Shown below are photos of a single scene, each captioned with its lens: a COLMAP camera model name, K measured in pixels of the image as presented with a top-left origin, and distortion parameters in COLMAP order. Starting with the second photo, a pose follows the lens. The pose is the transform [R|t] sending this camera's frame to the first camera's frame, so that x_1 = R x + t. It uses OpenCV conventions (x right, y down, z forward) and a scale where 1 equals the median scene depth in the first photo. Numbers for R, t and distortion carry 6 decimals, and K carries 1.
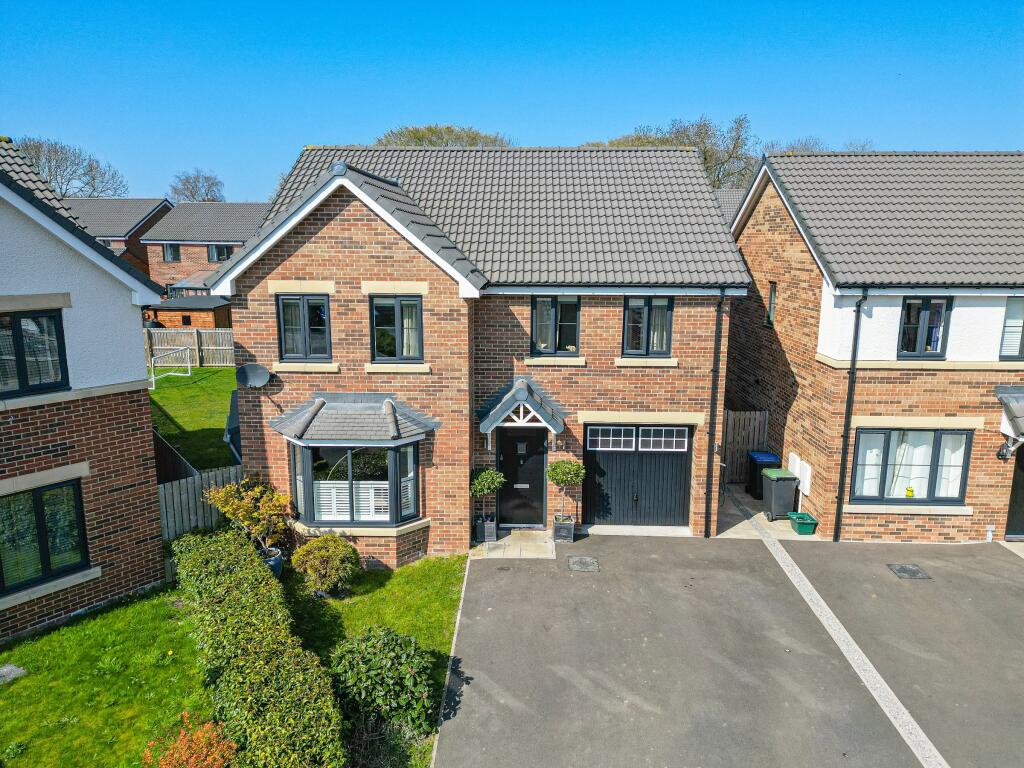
lens RADIAL K [[724.9, 0, 512.0], [0, 724.9, 384.0], [0, 0, 1]] dist [0.106587, -0.107535]
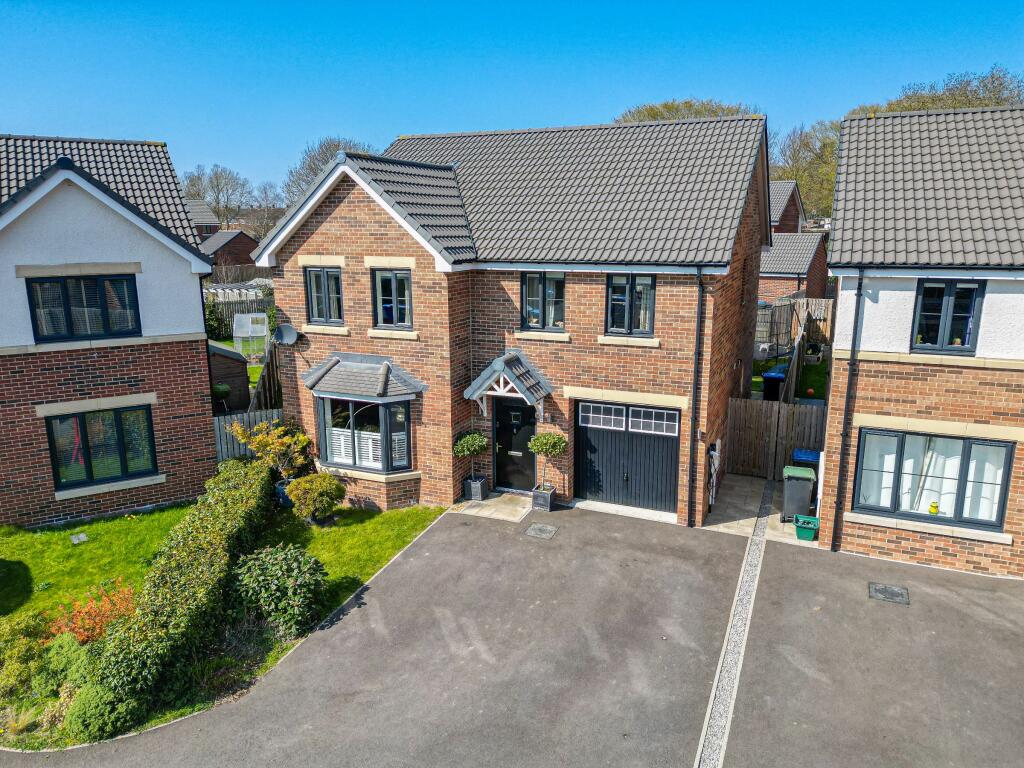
lens RADIAL K [[724.9, 0, 512.0], [0, 724.9, 384.0], [0, 0, 1]] dist [0.106587, -0.107535]
pose [[0.927173, 0.072251, -0.367600, 0.413964], [-0.064023, 0.997350, 0.034546, 0.004087], [0.369122, -0.008495, 0.929342, 0.021858]]
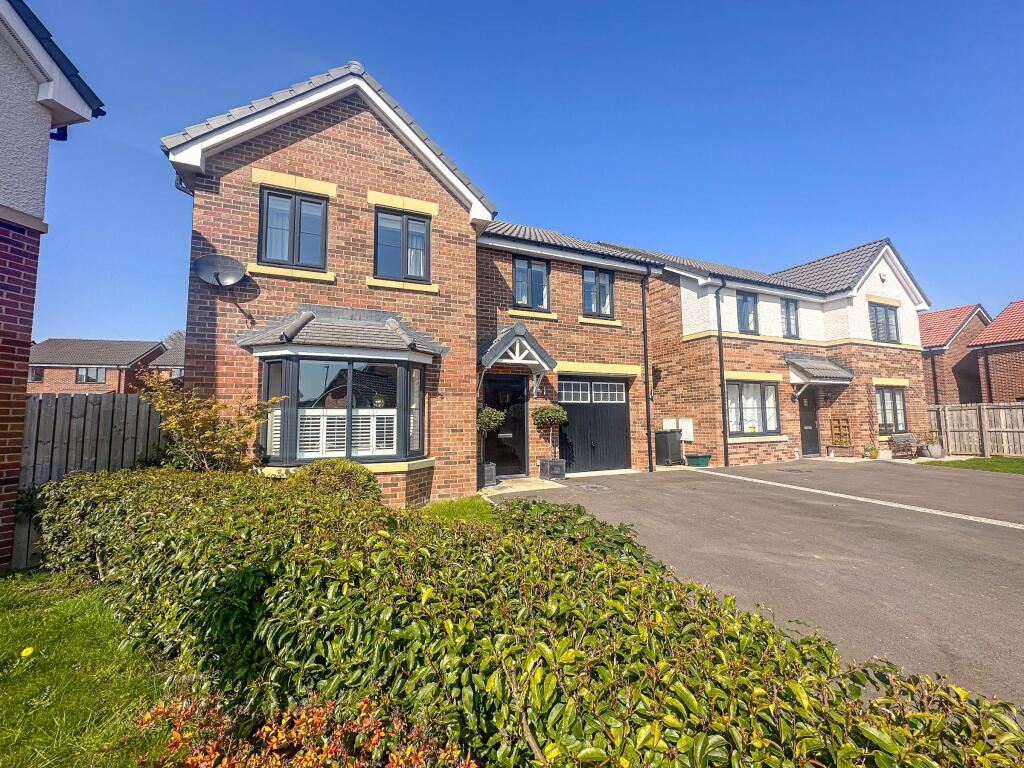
lens RADIAL K [[409.1, 0, 509.0], [0, 409.1, 383.0], [0, 0, 1]] dist [-0.003526, -0.000272]
pose [[0.910590, 0.020728, 0.412791, -0.237229], [0.095332, 0.961278, -0.258565, 0.234356], [-0.402167, 0.274799, 0.873354, 0.504122]]
